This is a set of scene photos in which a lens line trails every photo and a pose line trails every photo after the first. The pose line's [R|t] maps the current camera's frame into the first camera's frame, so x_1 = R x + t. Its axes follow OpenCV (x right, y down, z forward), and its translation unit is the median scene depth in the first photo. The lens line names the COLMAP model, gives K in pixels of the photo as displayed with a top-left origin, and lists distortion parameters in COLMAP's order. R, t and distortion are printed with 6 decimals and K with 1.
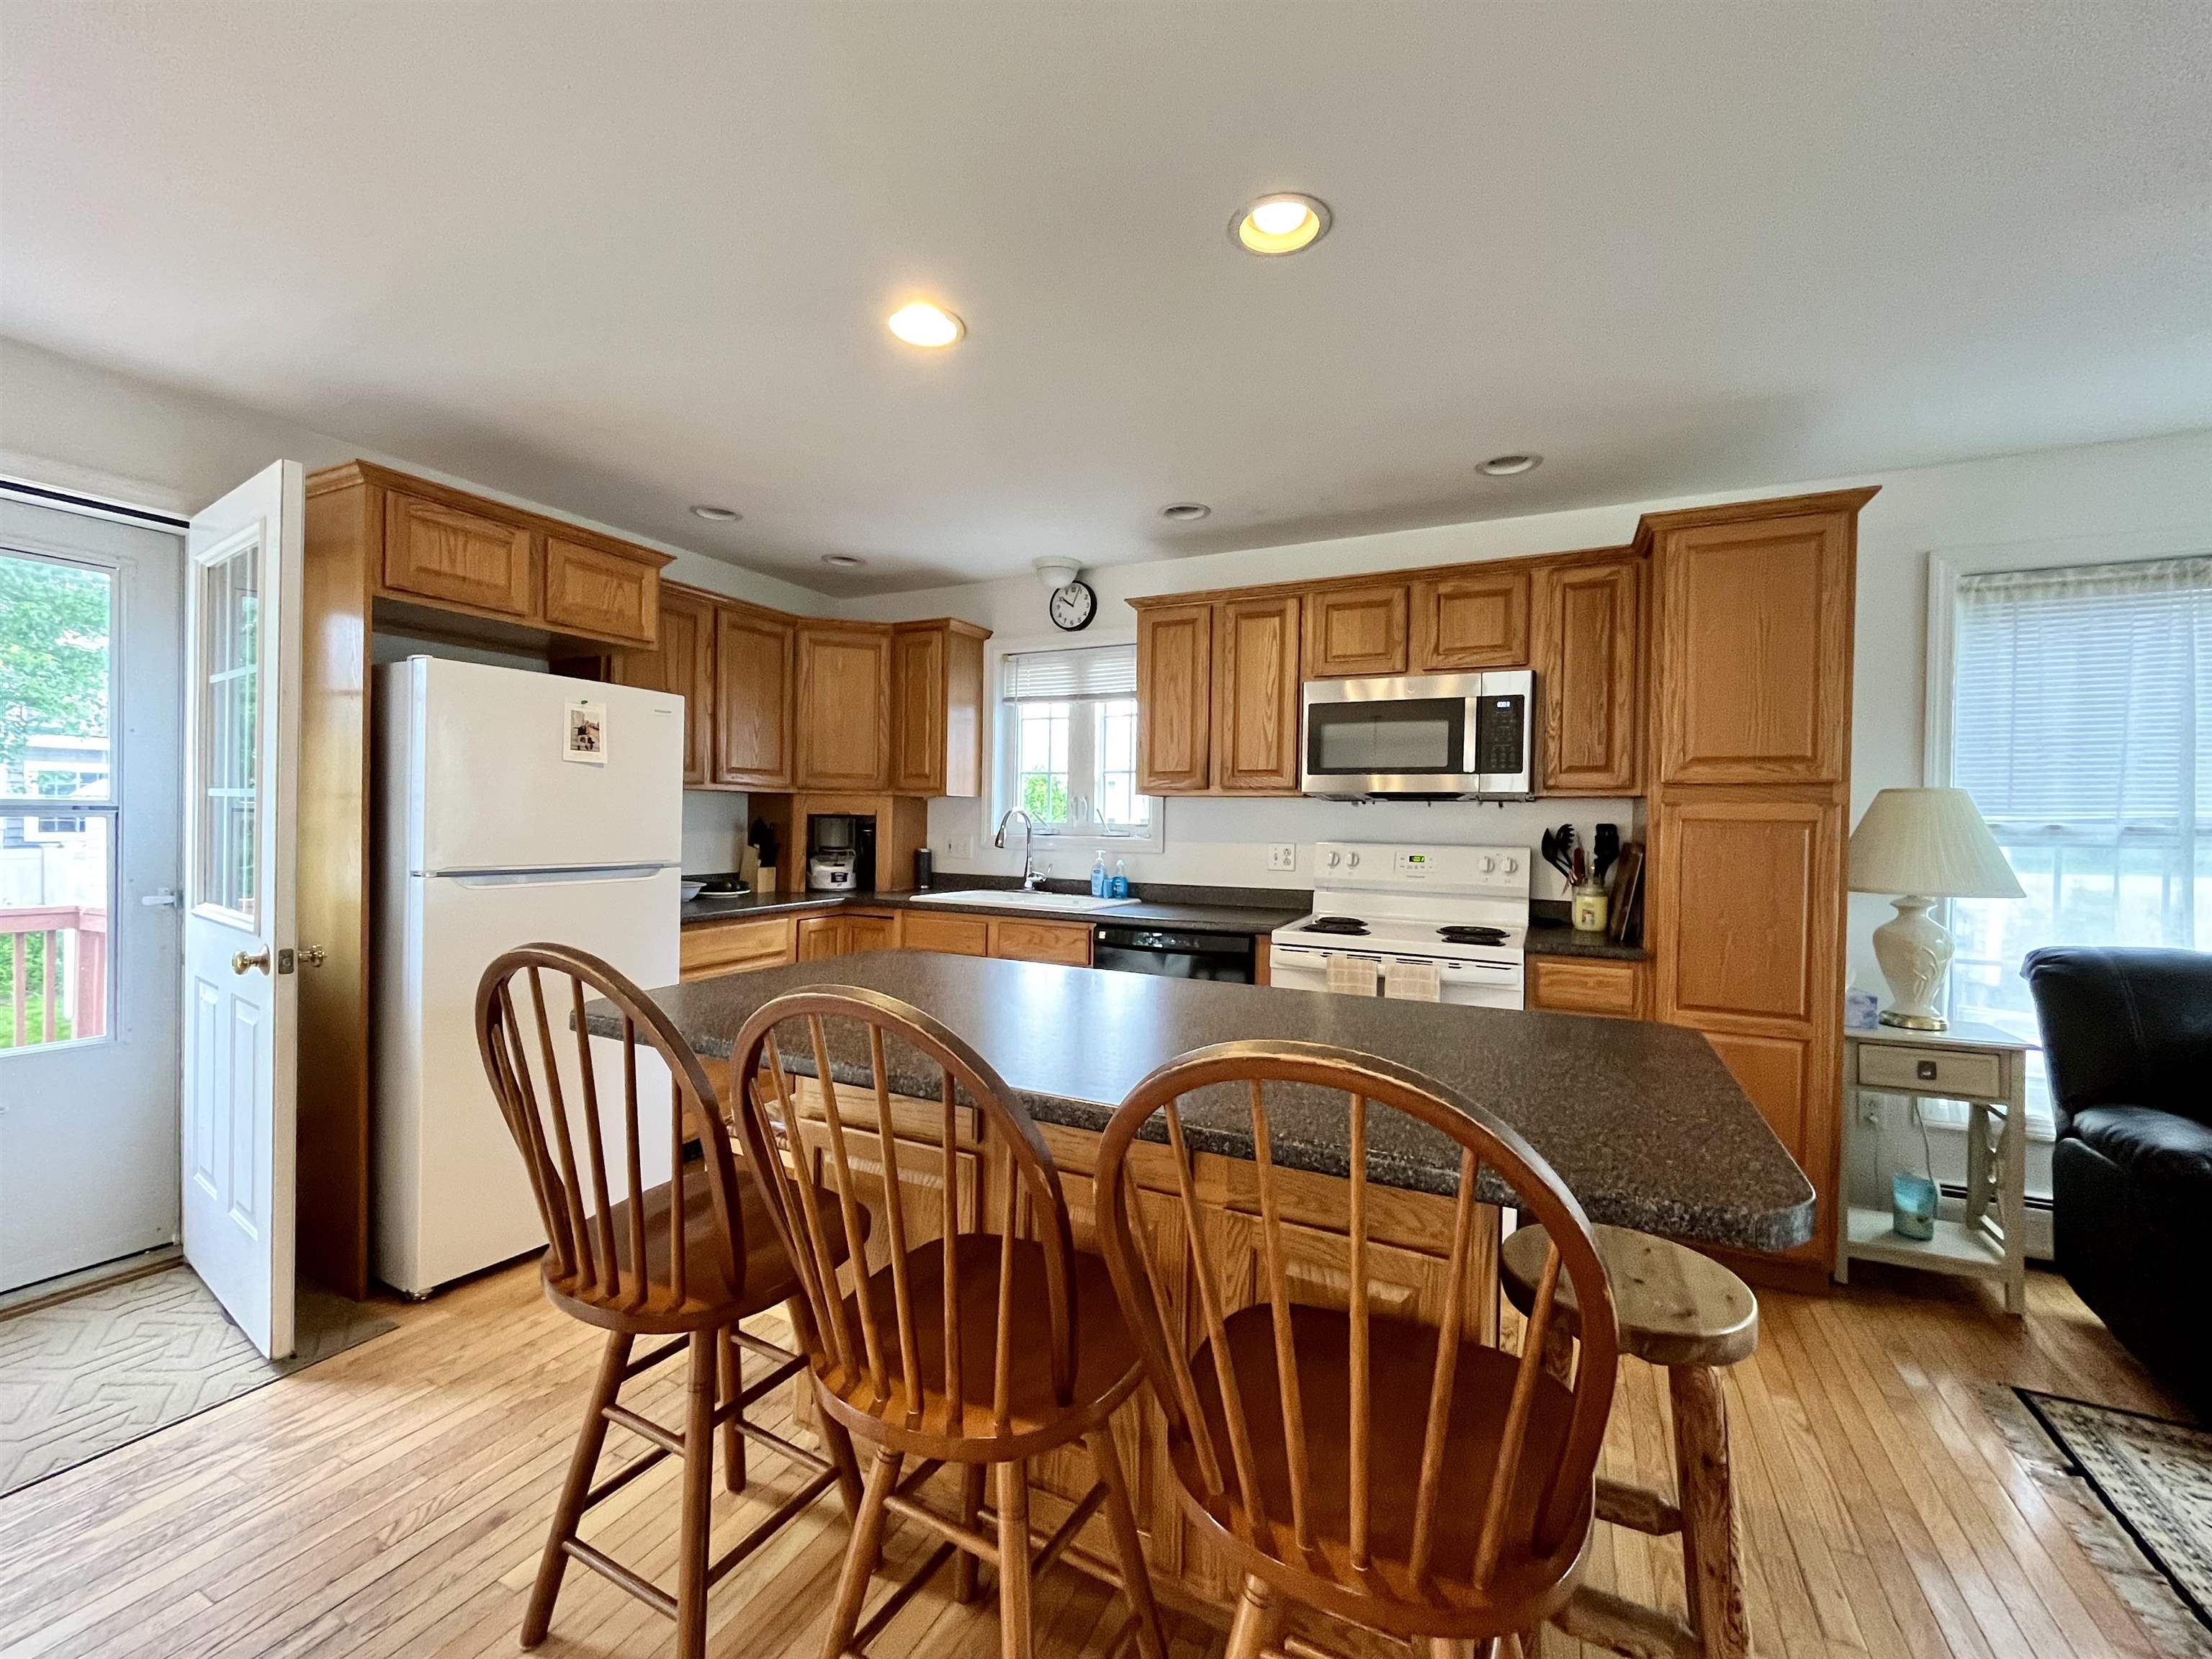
lens RADIAL K [[901.2, 0, 1106.0], [0, 901.2, 829.5], [0, 0, 1]] dist [-0.002205, -0.000211]
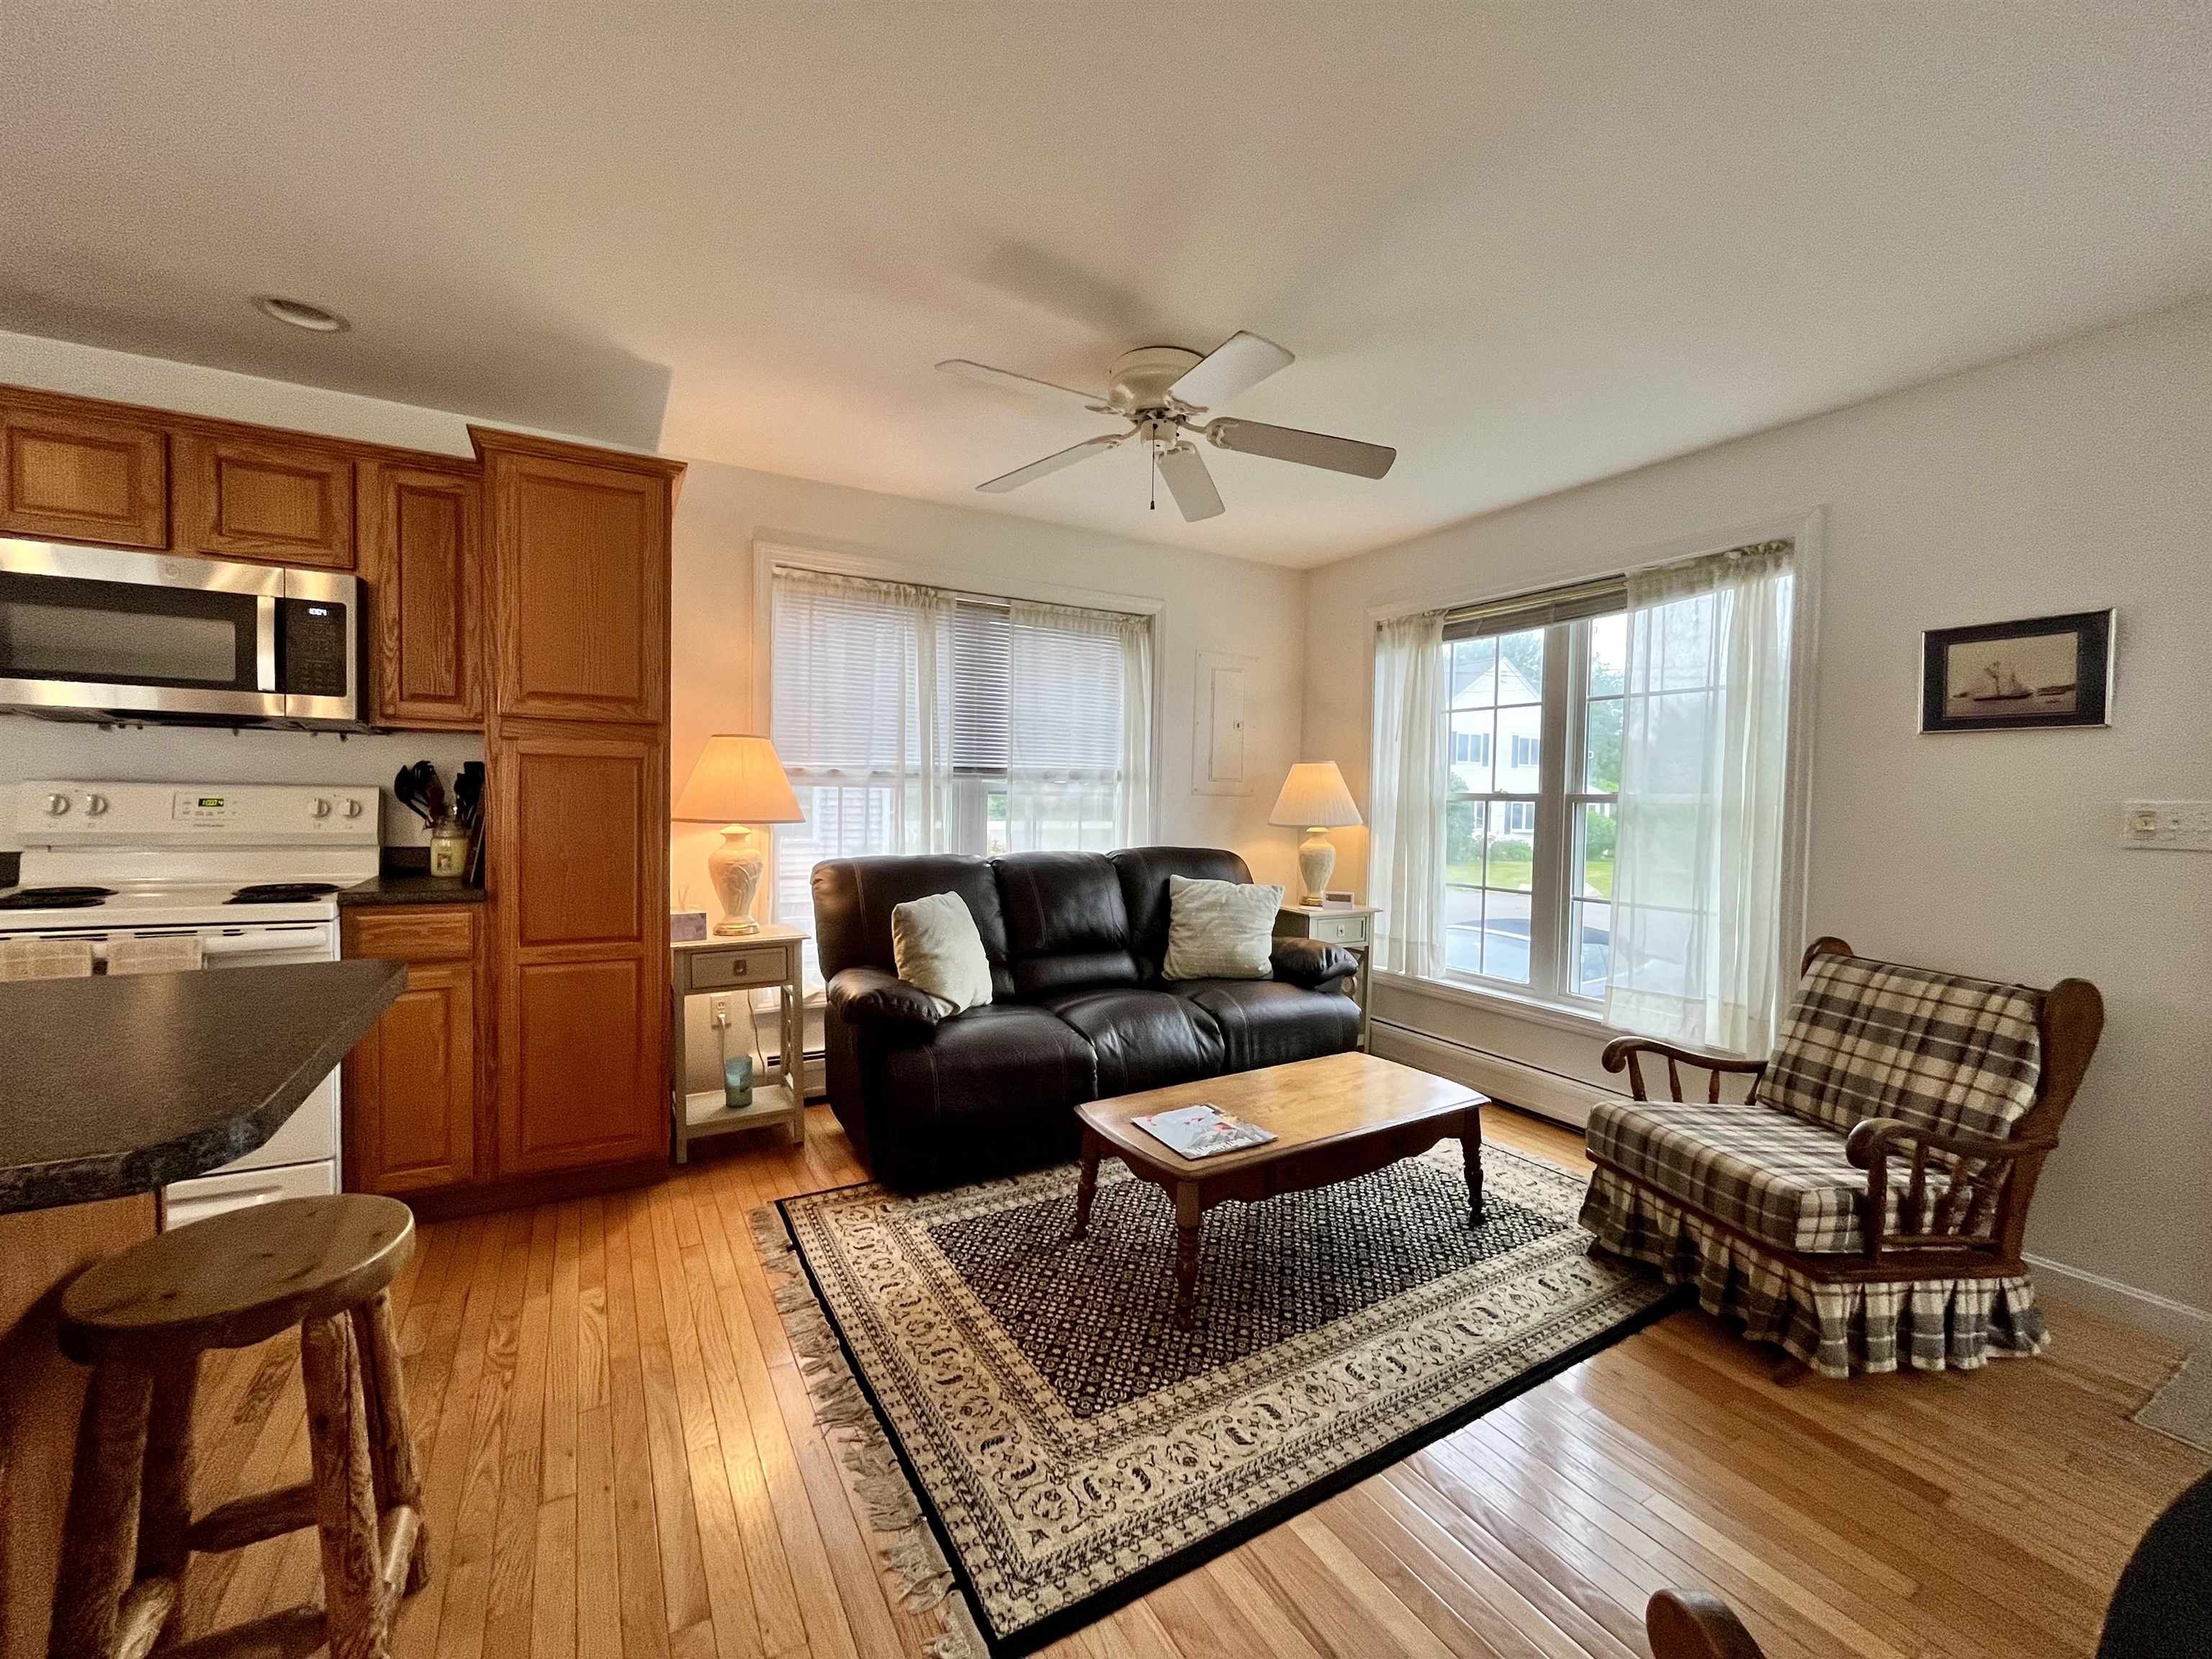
lens RADIAL K [[901.2, 0, 1106.0], [0, 901.2, 829.5], [0, 0, 1]] dist [-0.002205, -0.000211]
pose [[0.560004, -0.032417, 0.827855, 0.172843], [-0.003668, 0.999127, 0.041605, 0.026665], [-0.828481, -0.026335, 0.559397, -0.076863]]
